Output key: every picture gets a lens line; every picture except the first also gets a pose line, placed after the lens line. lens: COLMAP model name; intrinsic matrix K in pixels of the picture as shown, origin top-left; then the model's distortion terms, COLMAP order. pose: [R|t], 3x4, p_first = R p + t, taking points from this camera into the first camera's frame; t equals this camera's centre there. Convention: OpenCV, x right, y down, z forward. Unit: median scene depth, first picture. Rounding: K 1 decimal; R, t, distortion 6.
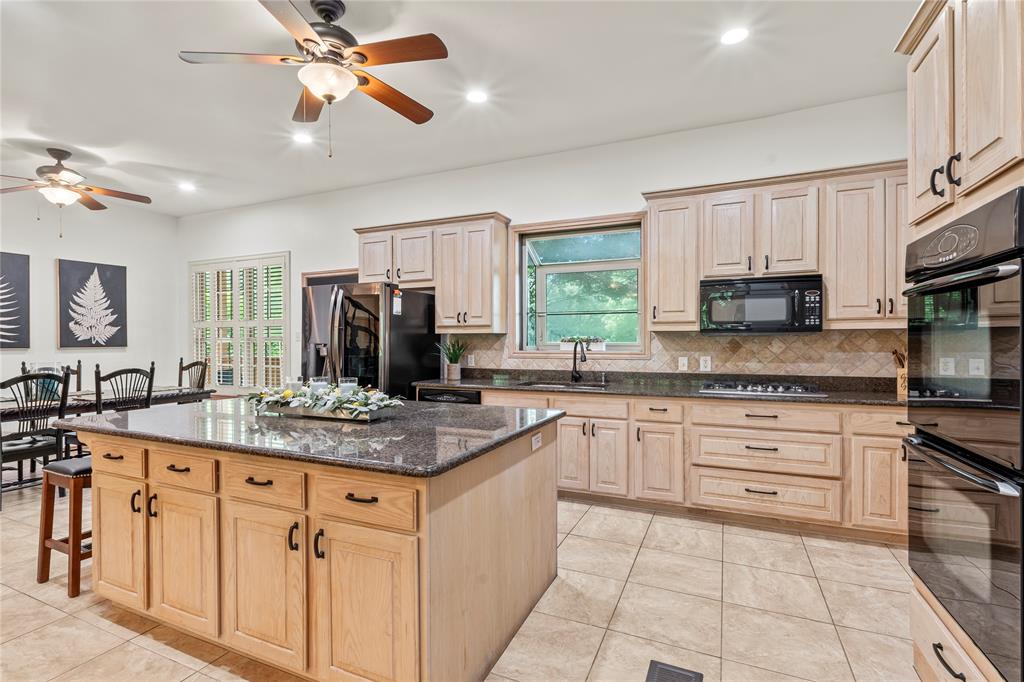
lens RADIAL K [[471.7, 0, 517.8], [0, 471.7, 343.6], [0, 0, 1]] dist [0.004301, 0.000203]
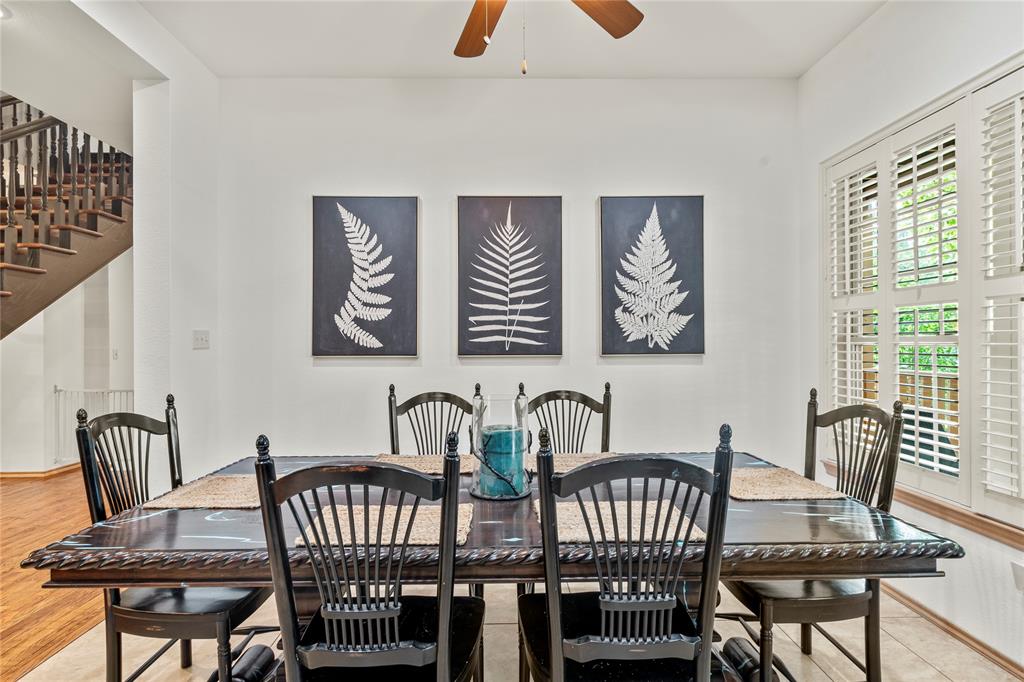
lens RADIAL K [[471.7, 0, 517.8], [0, 471.7, 347.3], [0, 0, 1]] dist [0.004301, 0.000203]
pose [[0.412968, -0.000829, -0.910745, -0.476177], [-0.004871, 0.999983, -0.003119, 0.002136], [0.910733, 0.005724, 0.412957, 0.647347]]
